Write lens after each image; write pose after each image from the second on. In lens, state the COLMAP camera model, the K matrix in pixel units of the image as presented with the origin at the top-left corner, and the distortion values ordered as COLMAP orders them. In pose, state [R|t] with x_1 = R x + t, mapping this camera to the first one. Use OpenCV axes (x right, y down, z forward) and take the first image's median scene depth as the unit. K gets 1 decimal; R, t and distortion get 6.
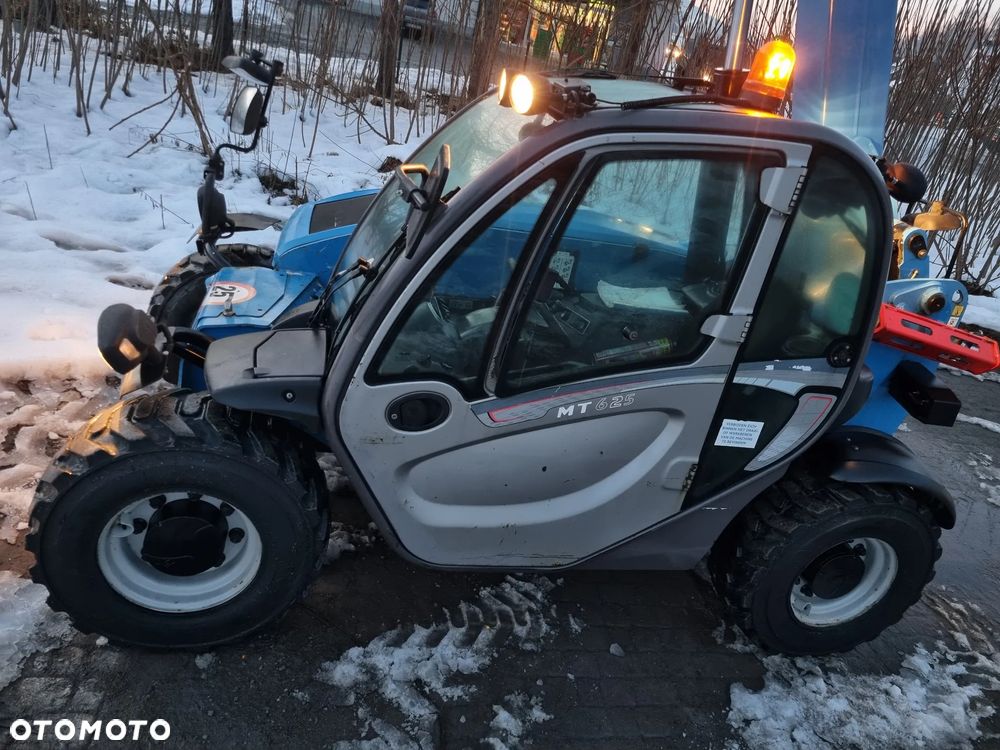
lens RADIAL K [[755.9, 0, 510.8], [0, 755.9, 379.0], [0, 0, 1]] dist [0.049778, -0.002600]
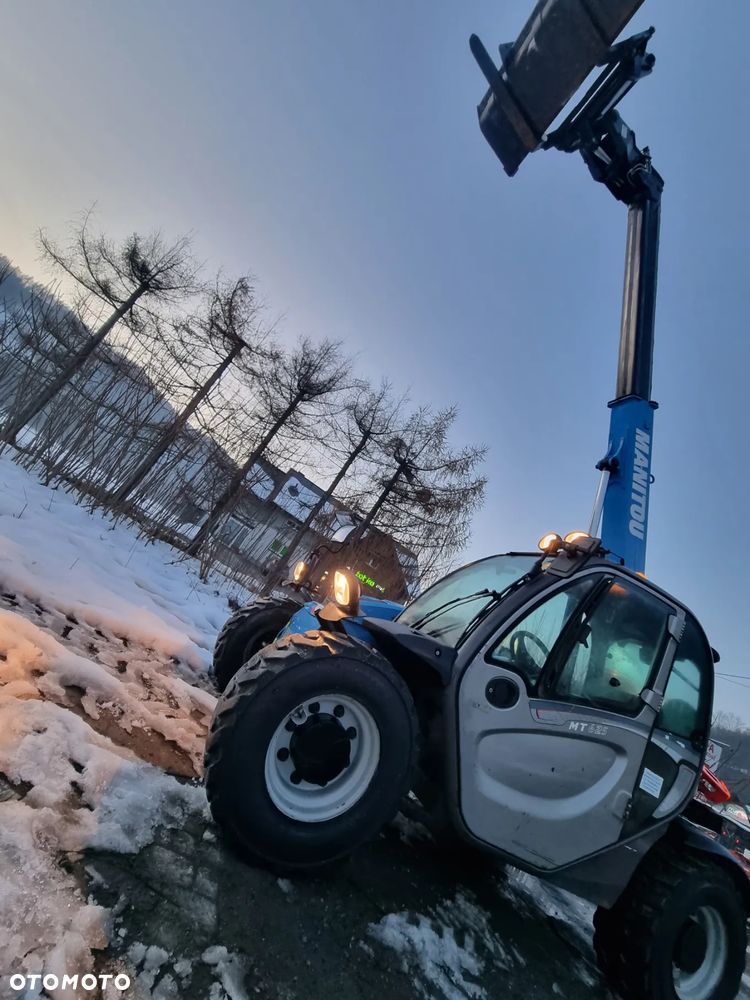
lens RADIAL K [[417.9, 0, 375.0], [0, 417.9, 500.0], [0, 0, 1]] dist [-0.003344, -0.000766]
pose [[0.933807, 0.343904, 0.098659, -0.531515], [-0.200370, 0.731149, -0.652130, 0.330233], [-0.296404, 0.589195, 0.751660, 0.192921]]
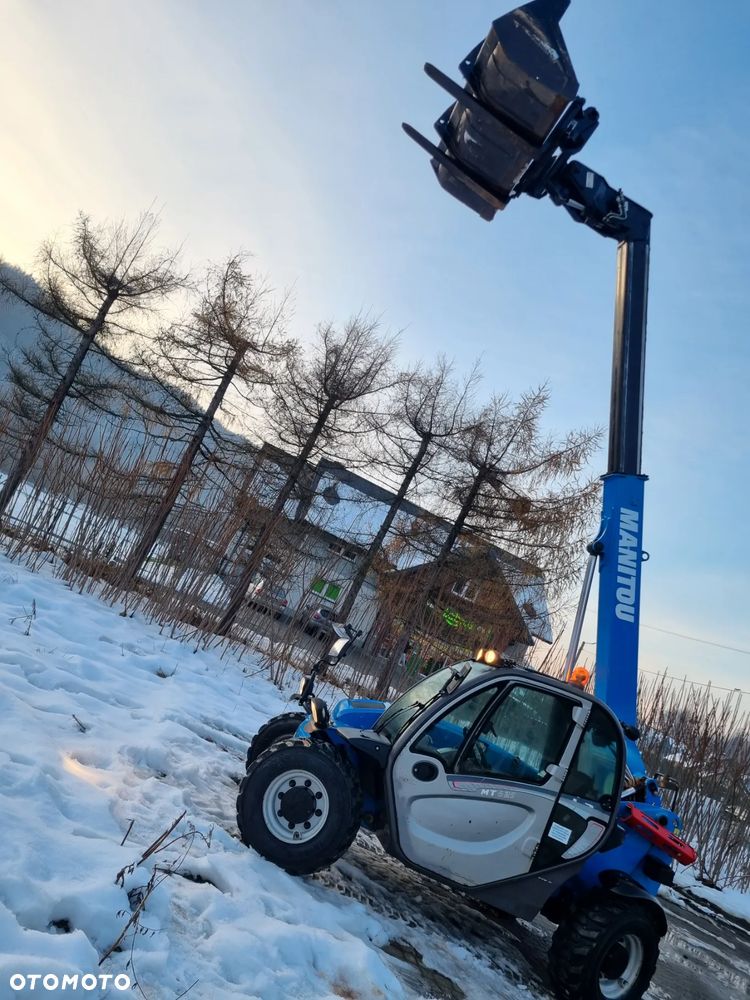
lens RADIAL K [[660.4, 0, 392.0], [0, 660.4, 529.2], [0, 0, 1]] dist [0.103699, -0.000844]
pose [[0.973138, 0.228819, -0.025404, -0.312382], [-0.201205, 0.791651, -0.576893, 0.608389], [-0.111893, 0.566508, 0.816424, -1.008172]]
